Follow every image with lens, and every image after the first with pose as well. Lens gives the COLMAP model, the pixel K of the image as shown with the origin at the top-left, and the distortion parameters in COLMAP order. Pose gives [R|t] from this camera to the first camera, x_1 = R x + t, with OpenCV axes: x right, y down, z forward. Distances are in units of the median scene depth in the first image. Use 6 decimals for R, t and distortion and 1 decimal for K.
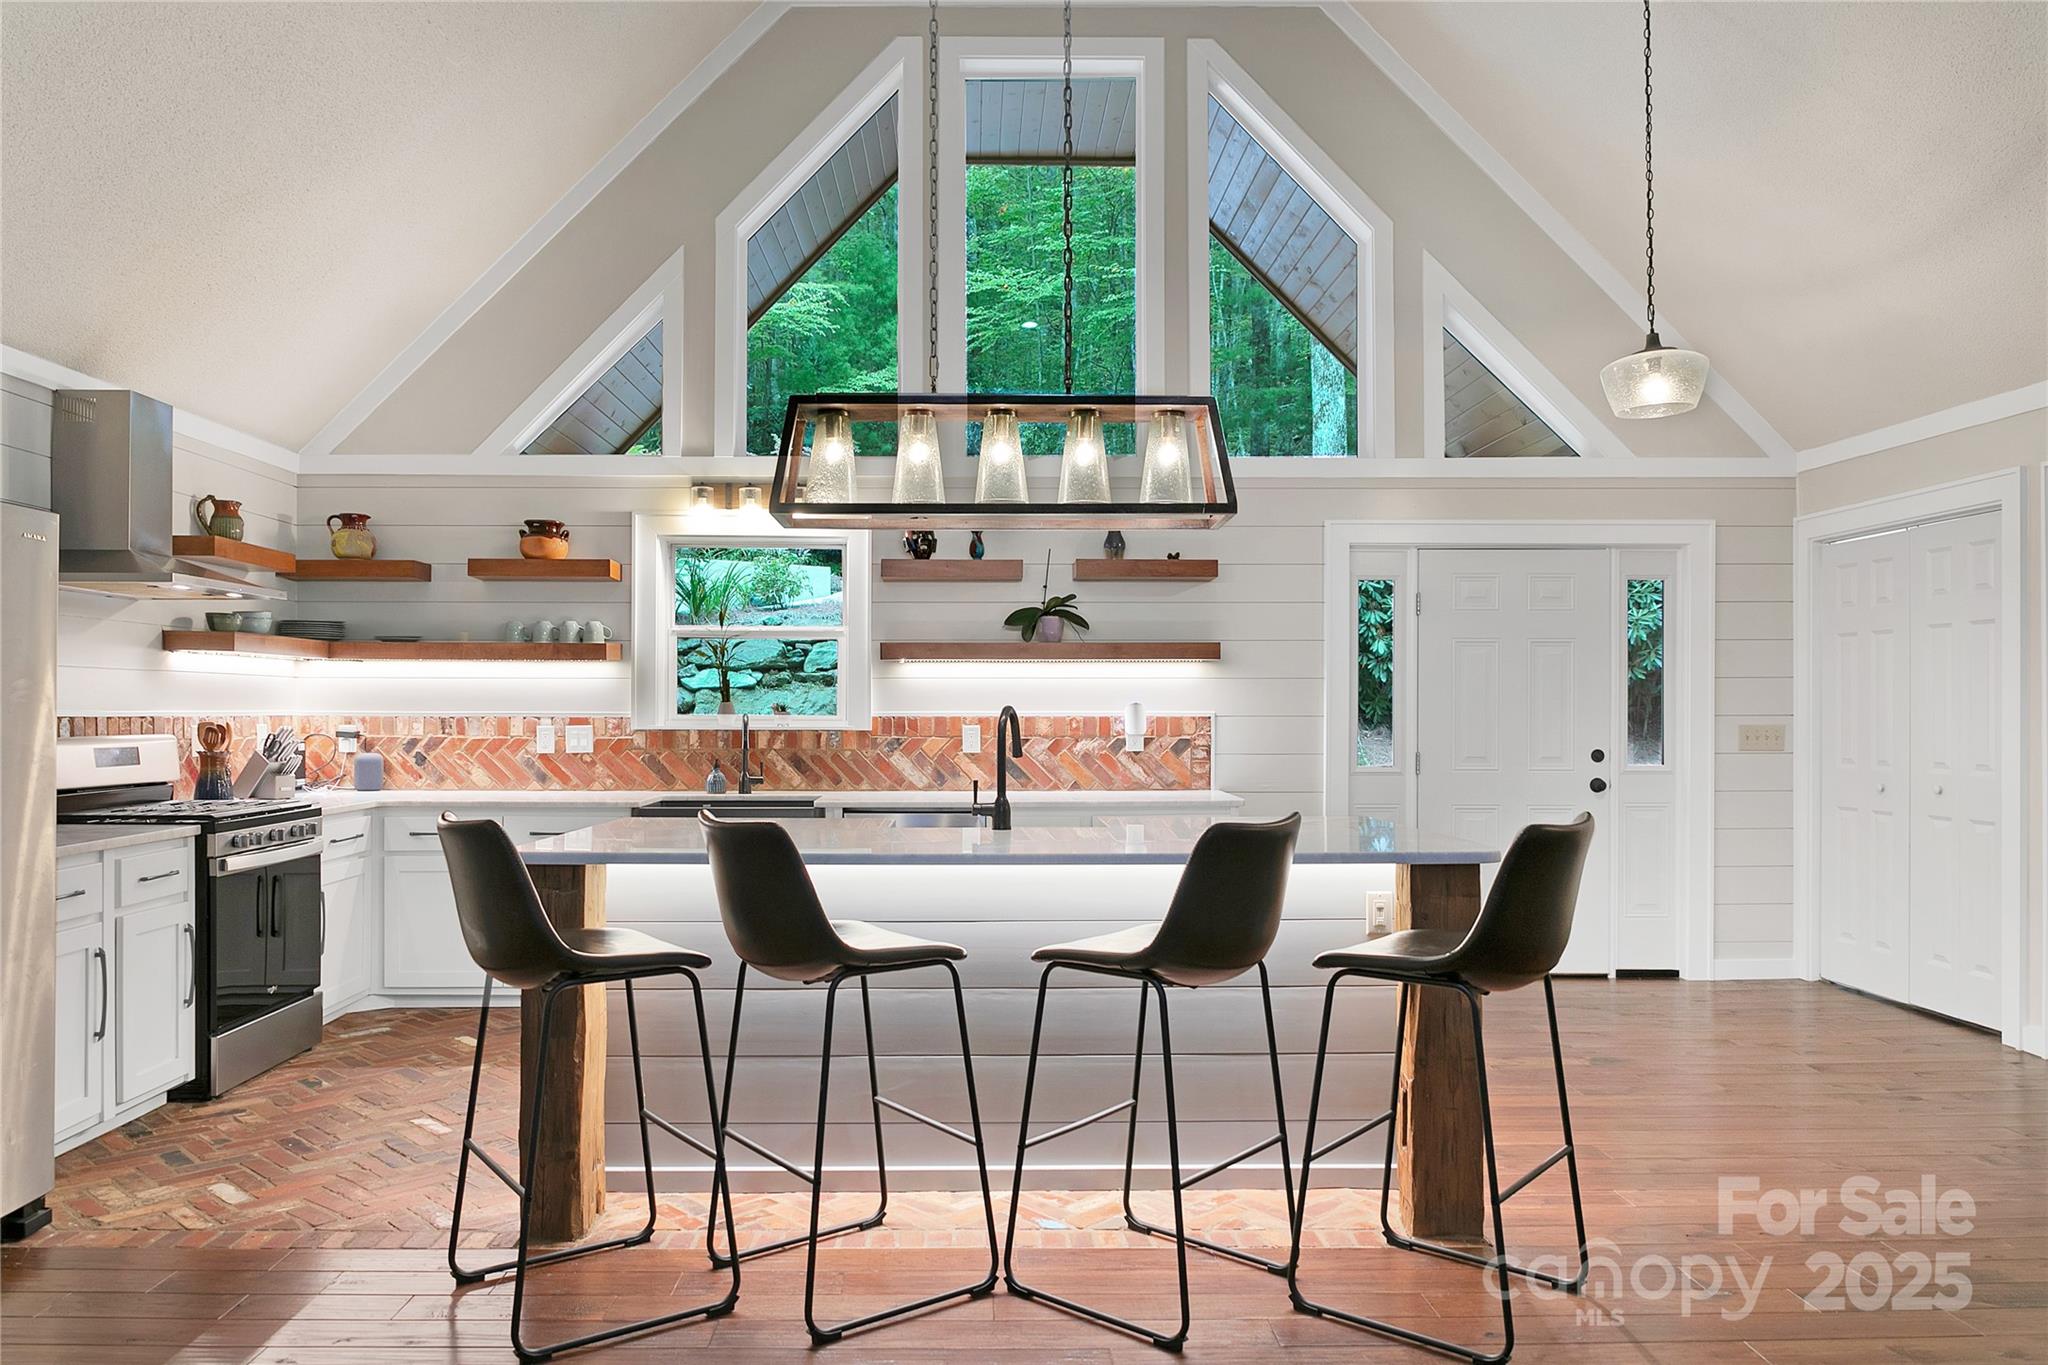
lens RADIAL K [[1365.0, 0, 1021.8], [0, 1365.0, 694.3], [0, 0, 1]] dist [-0.020372, -0.008966]
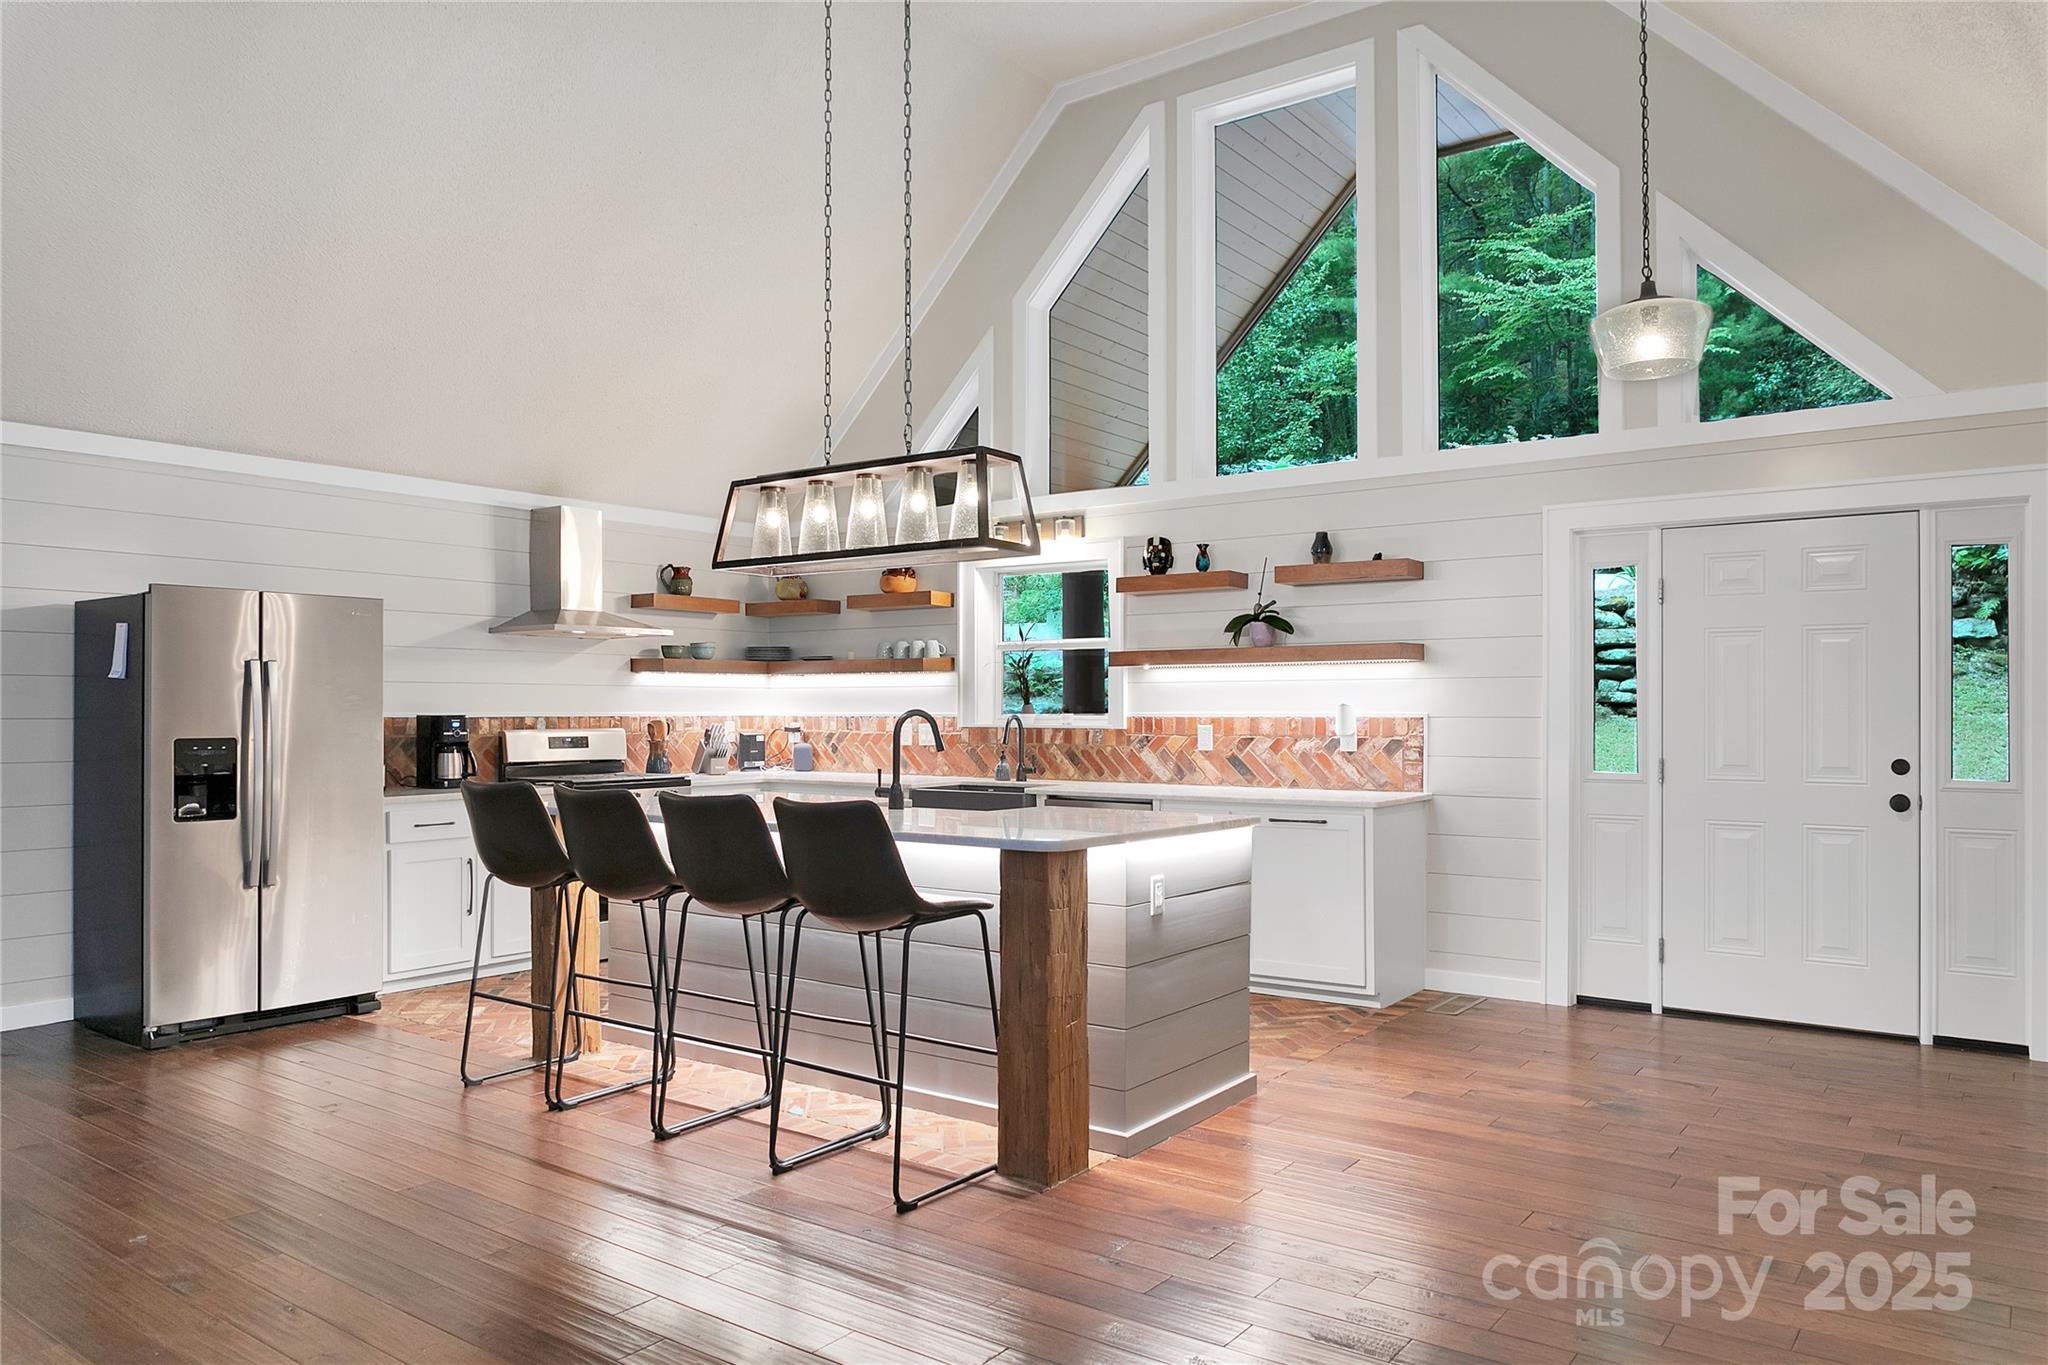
lens RADIAL K [[1365.0, 0, 1021.4], [0, 1365.0, 686.4], [0, 0, 1]] dist [-0.020372, -0.008966]
pose [[0.801661, -0.011709, -0.597665, 0.494721], [0.008758, 0.999931, -0.007842, -0.000758], [0.597715, 0.001052, 0.801708, 0.045112]]
